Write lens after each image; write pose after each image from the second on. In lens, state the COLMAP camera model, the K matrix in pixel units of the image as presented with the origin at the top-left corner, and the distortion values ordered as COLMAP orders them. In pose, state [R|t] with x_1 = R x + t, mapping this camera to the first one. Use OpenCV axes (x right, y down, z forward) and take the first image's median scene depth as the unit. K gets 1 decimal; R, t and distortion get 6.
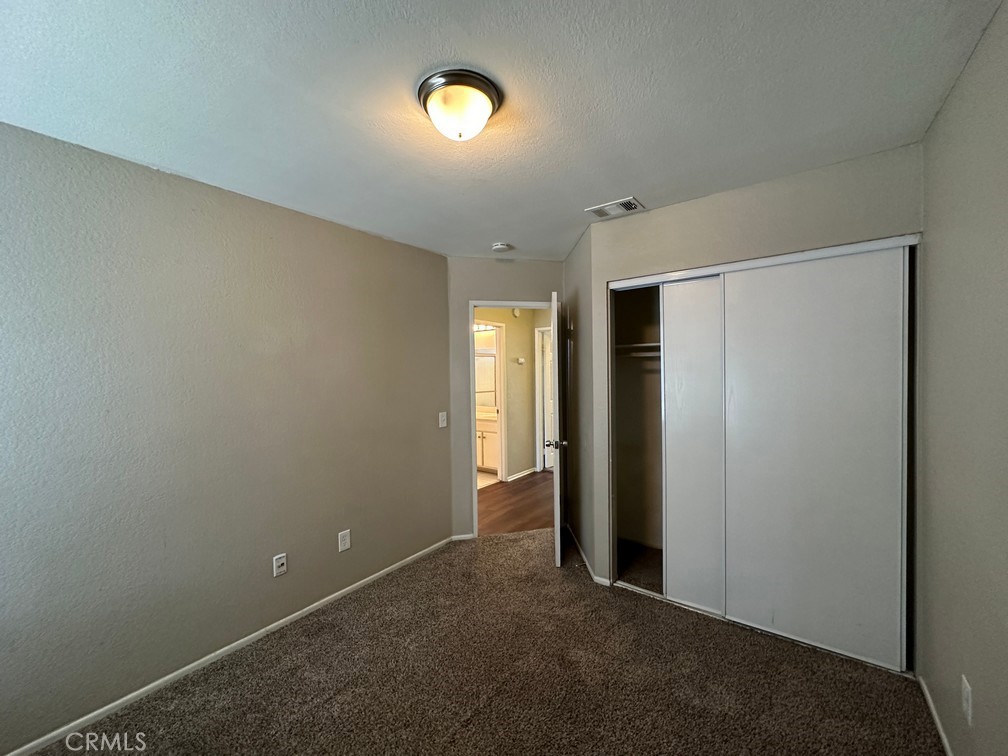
lens RADIAL K [[401.1, 0, 503.3], [0, 401.1, 377.8], [0, 0, 1]] dist [-0.002911, -0.000023]
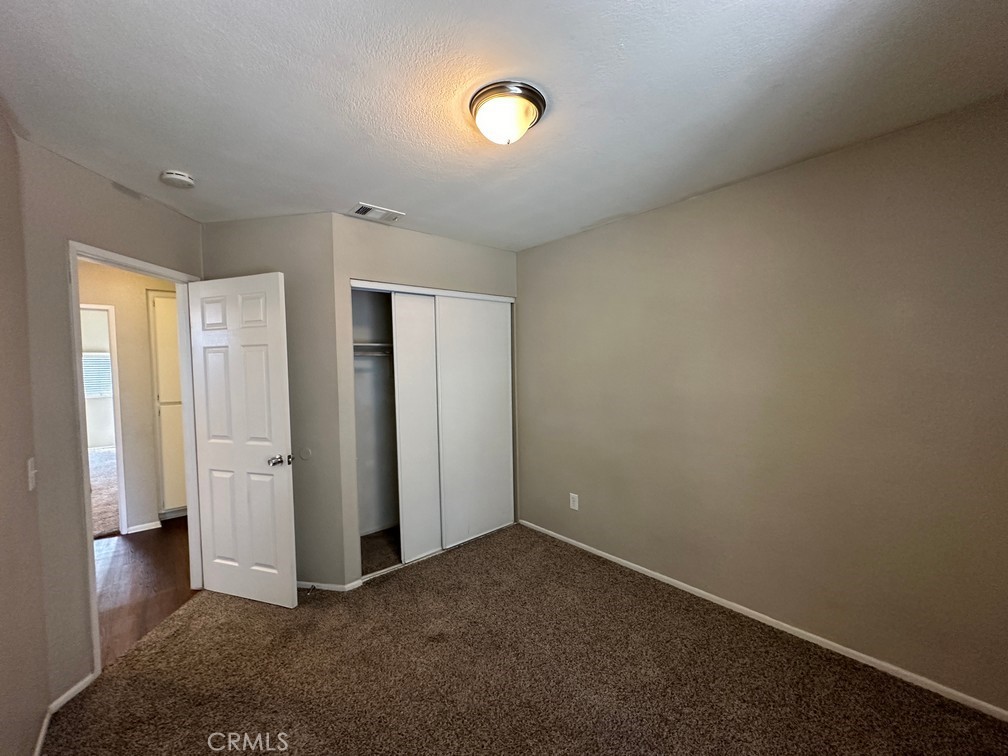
lens RADIAL K [[401.1, 0, 503.3], [0, 401.1, 377.8], [0, 0, 1]] dist [-0.002911, -0.000023]
pose [[0.212888, -0.021700, 0.976836, -0.633577], [0.039519, 0.999126, 0.013583, 0.006336], [-0.976277, 0.035712, 0.213560, 0.434945]]
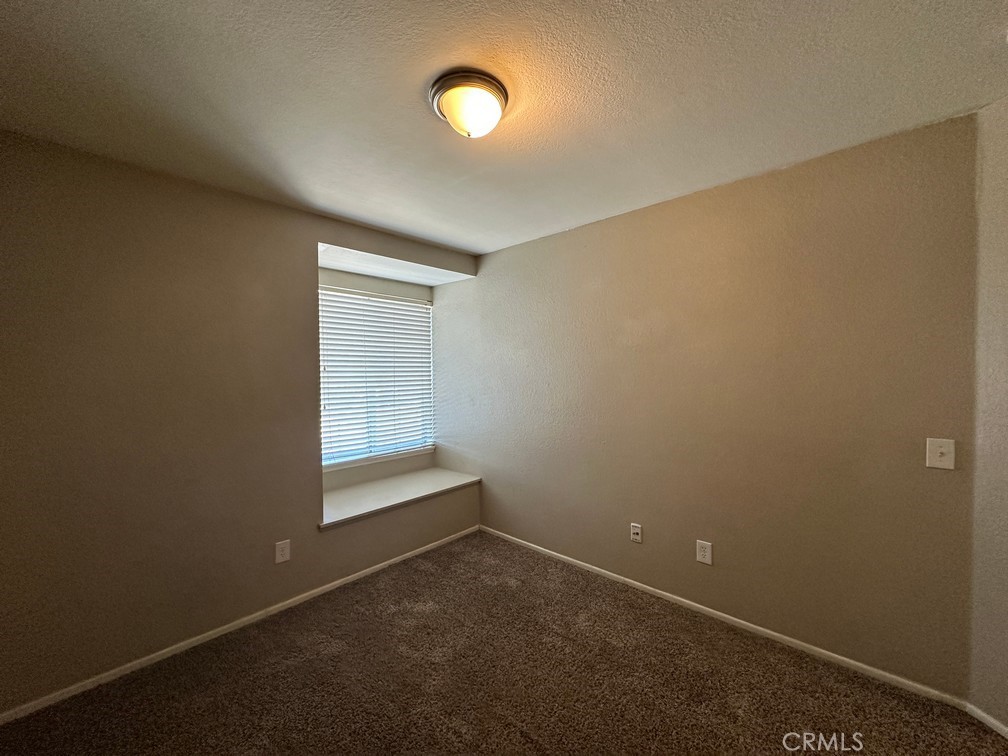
lens RADIAL K [[401.1, 0, 503.3], [0, 401.1, 377.8], [0, 0, 1]] dist [-0.002911, -0.000023]
pose [[-0.107547, 0.034350, -0.993606, 0.511894], [-0.008524, 0.999334, 0.035471, -0.003197], [0.994163, 0.012285, -0.107183, 0.651552]]
